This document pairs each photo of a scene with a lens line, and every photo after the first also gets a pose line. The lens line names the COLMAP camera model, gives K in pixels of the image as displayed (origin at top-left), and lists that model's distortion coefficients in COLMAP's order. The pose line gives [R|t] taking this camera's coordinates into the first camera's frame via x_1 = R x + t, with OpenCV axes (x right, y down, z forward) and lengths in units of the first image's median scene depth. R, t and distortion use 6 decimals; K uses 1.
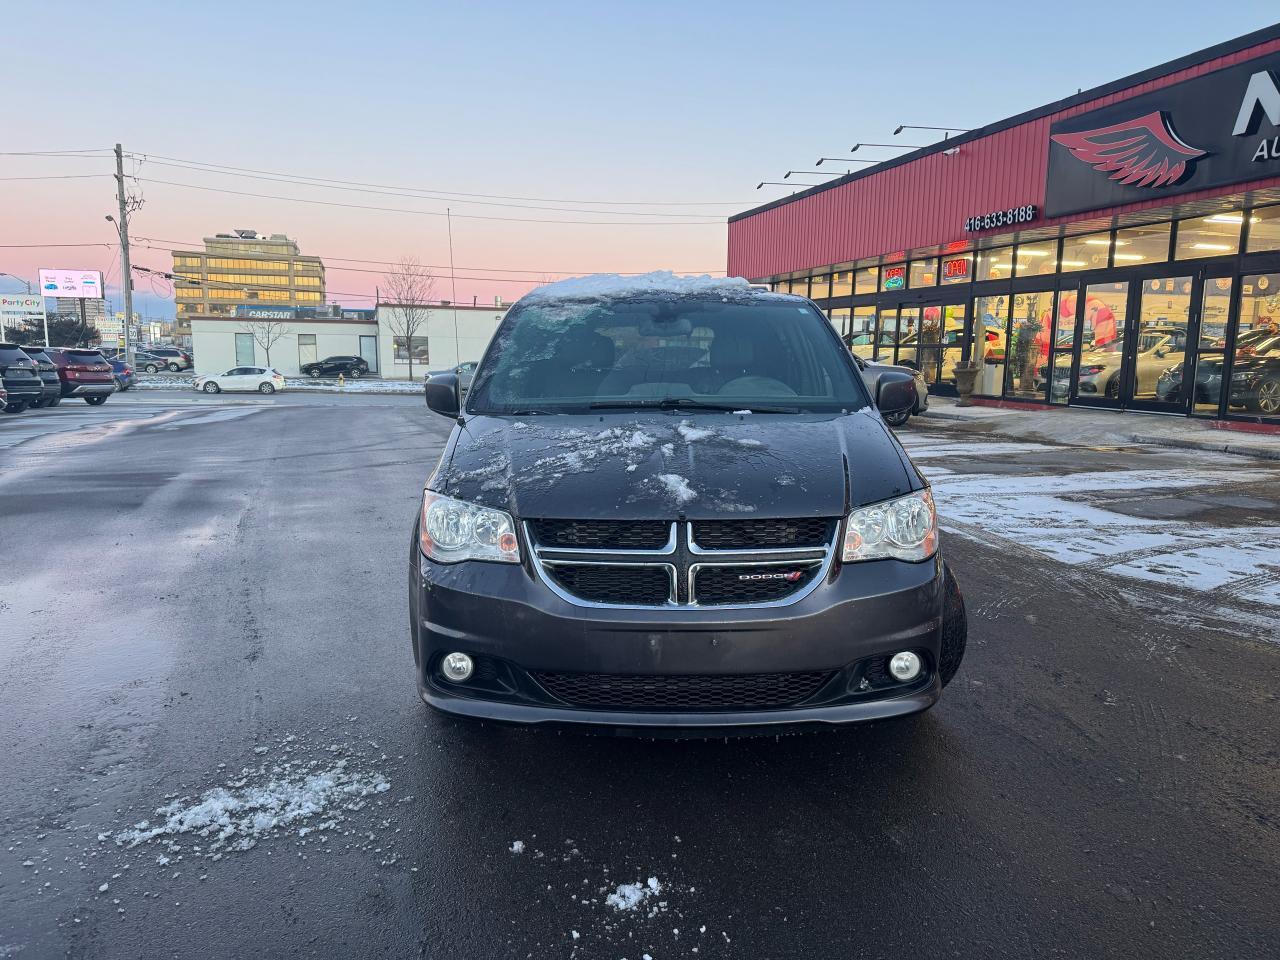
lens RADIAL K [[890.0, 0, 621.6], [0, 890.0, 498.5], [0, 0, 1]] dist [0.053522, -0.063204]
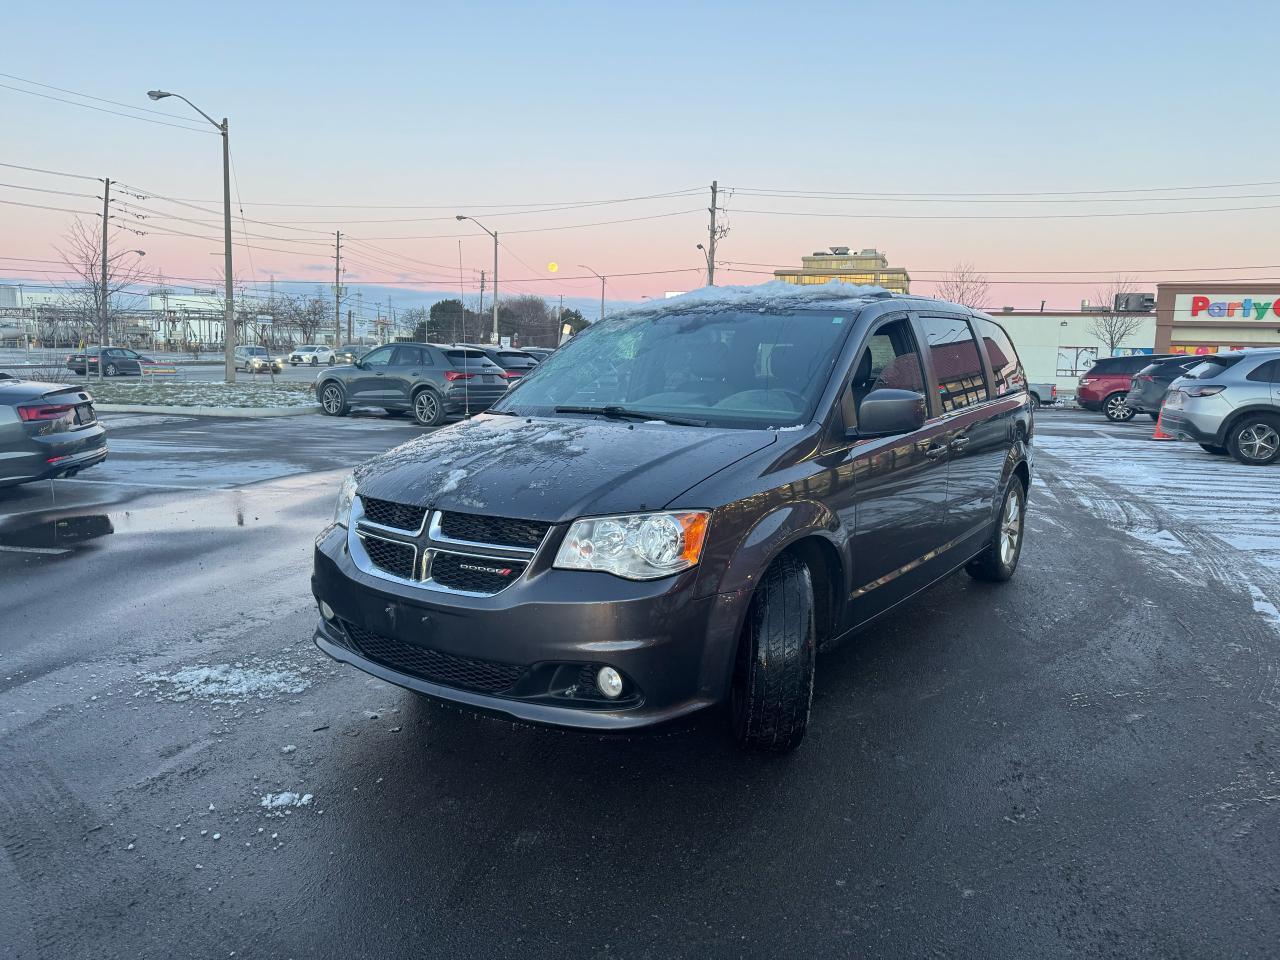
lens RADIAL K [[890.0, 0, 658.6], [0, 890.0, 490.7], [0, 0, 1]] dist [0.053522, -0.063204]
pose [[0.827105, 0.093911, -0.554146, 0.895429], [-0.104216, 0.994470, 0.012982, -0.042885], [0.552301, 0.047013, 0.832318, 0.186228]]
